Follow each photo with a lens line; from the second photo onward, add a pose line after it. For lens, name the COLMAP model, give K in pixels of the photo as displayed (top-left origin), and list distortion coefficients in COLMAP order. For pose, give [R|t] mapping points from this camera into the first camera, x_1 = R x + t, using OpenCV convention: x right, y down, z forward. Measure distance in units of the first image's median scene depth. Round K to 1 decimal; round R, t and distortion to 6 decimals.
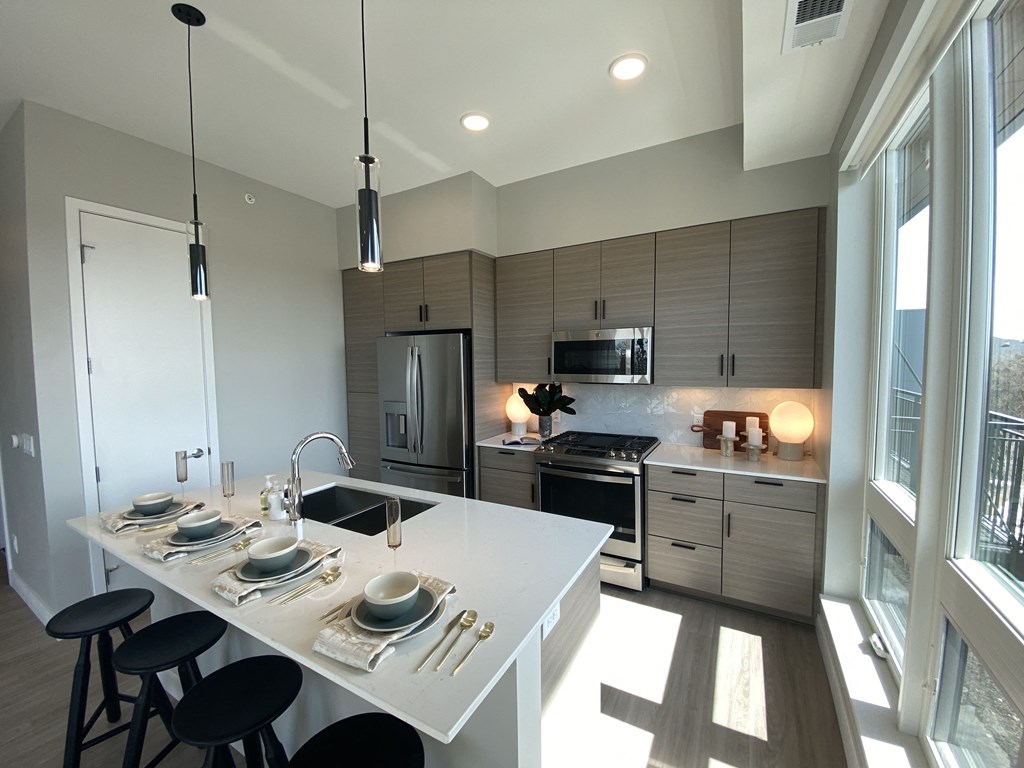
lens RADIAL K [[419.3, 0, 511.7], [0, 419.3, 384.0], [0, 0, 1]] dist [0.002281, -0.000400]
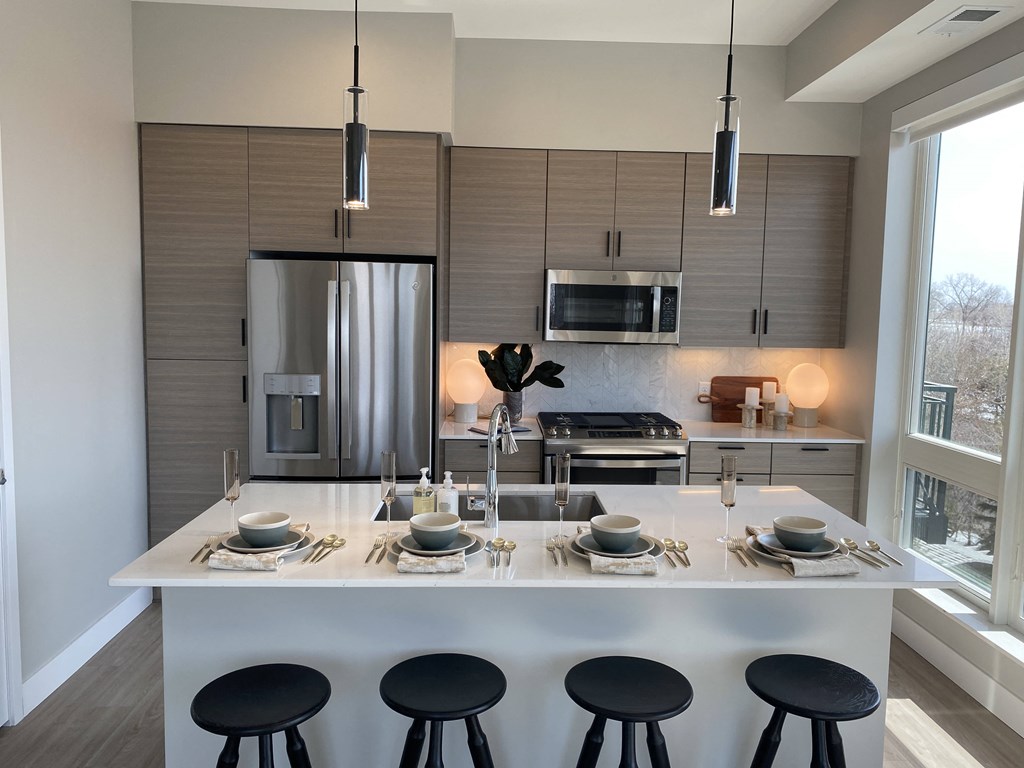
lens RADIAL K [[772.3, 0, 511.8], [0, 772.3, 381.5], [0, 0, 1]] dist [0.007498, 0.008646]
pose [[0.848093, -0.021449, 0.529412, -0.700936], [0.003033, 0.999360, 0.035631, 0.018202], [-0.529838, -0.028613, 0.847616, -0.077876]]
